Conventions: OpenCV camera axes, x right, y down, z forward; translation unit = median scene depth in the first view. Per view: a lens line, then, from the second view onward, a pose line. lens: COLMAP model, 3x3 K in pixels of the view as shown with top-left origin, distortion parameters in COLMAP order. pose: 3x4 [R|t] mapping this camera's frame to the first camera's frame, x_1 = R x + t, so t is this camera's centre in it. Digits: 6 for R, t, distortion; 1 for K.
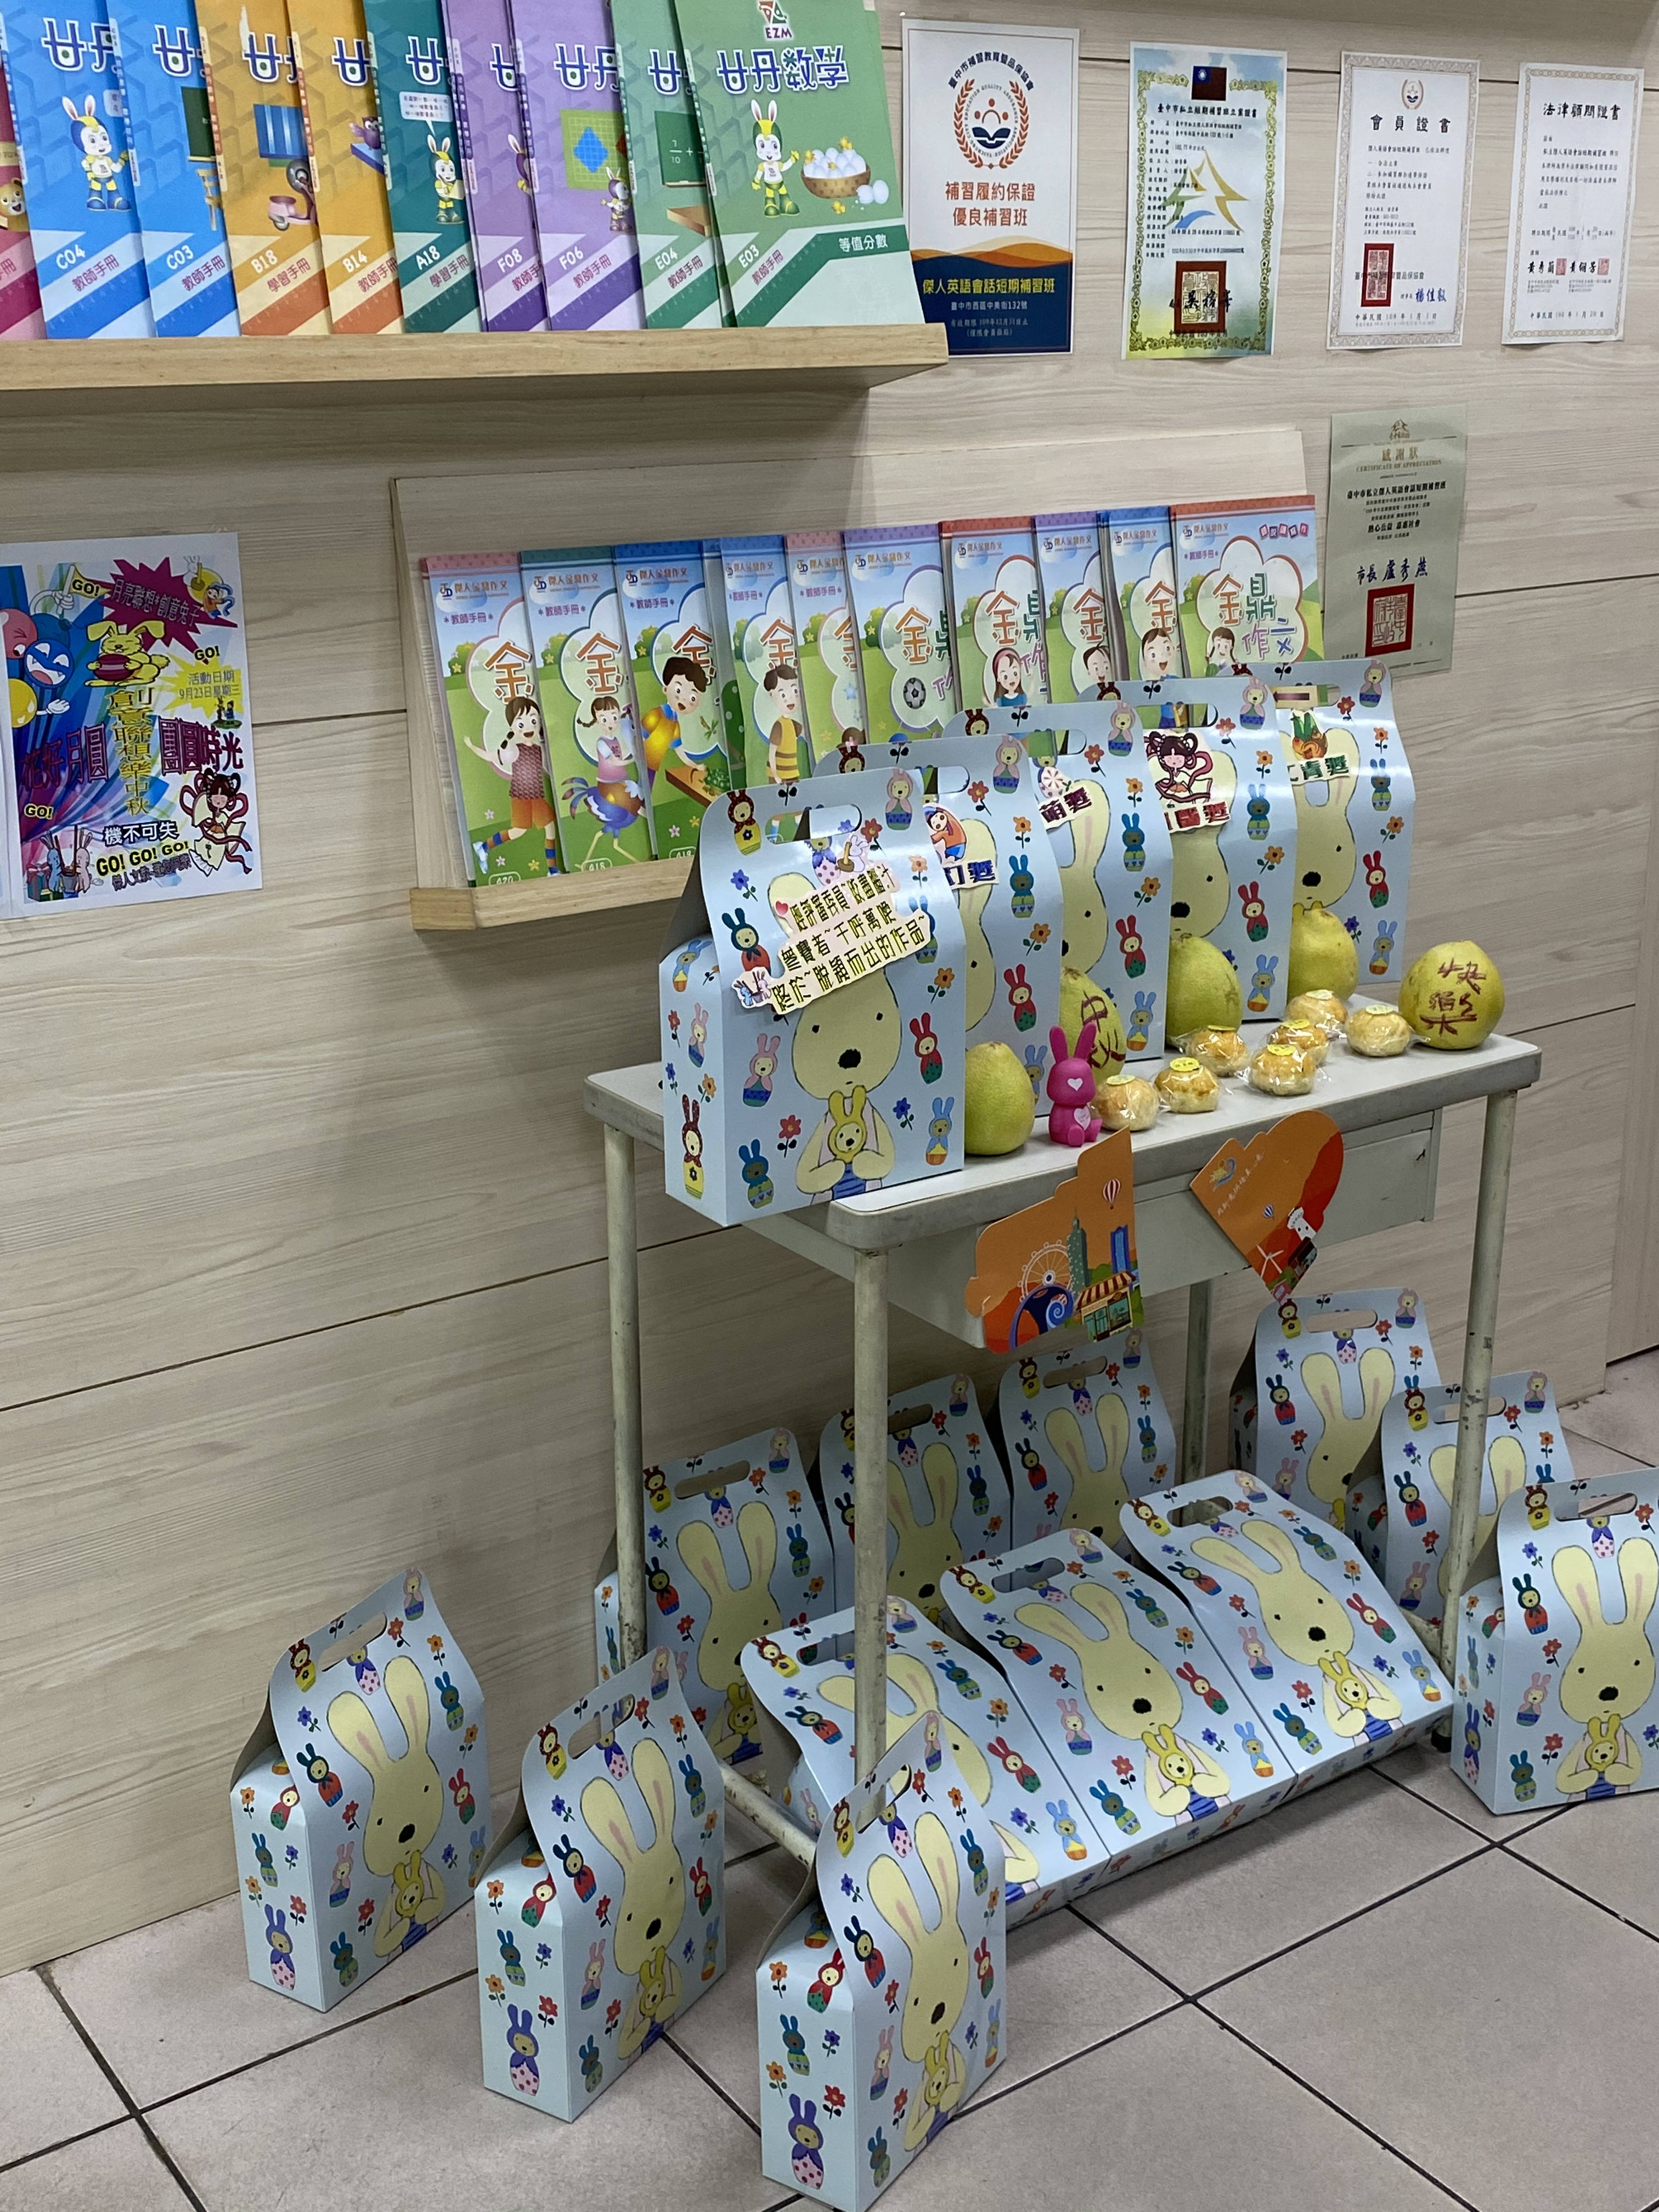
lens RADIAL K [[2525.9, 0, 829.5], [0, 2525.9, 1106.0], [0, 0, 1]] dist [0.117988, 0.004716]
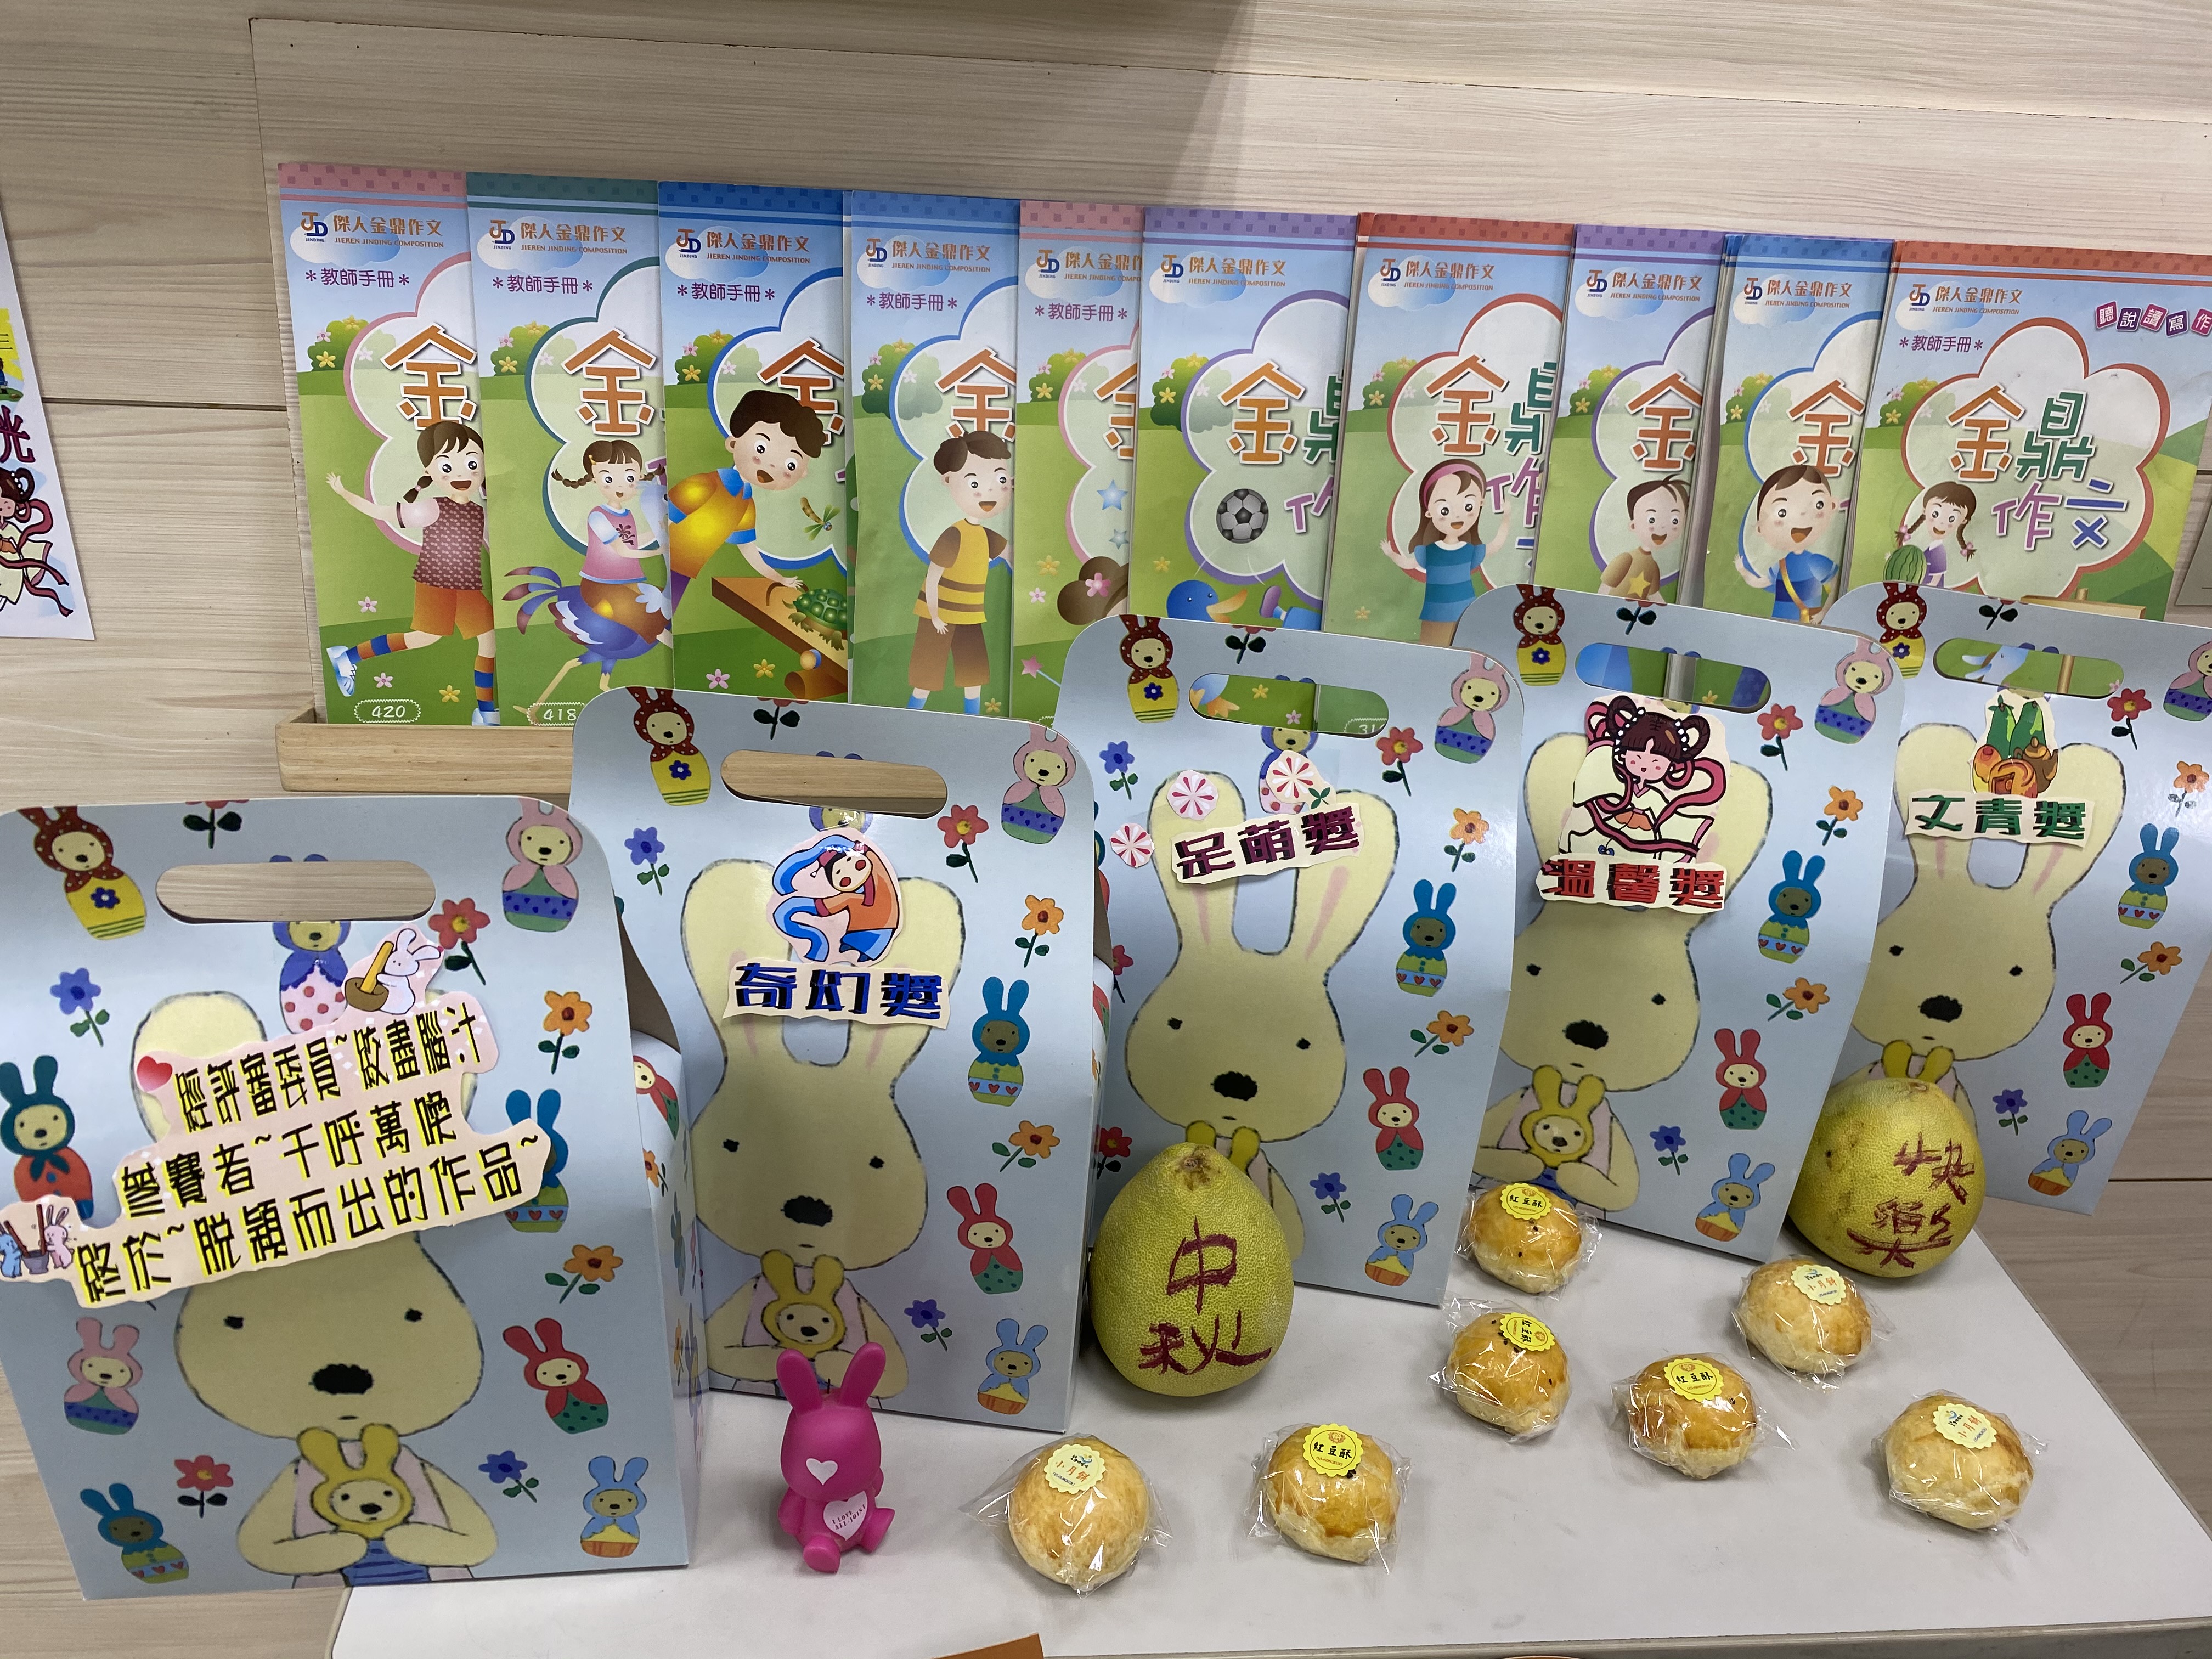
lens RADIAL K [[1681.9, 0, 1107.4], [0, 1681.9, 804.9], [0, 0, 1]] dist [0.006249, -0.007086]
pose [[0.858365, 0.287731, -0.424760, 0.198053], [-0.213978, 0.953261, 0.213325, -0.185766], [0.466287, -0.092222, 0.879813, 0.689093]]
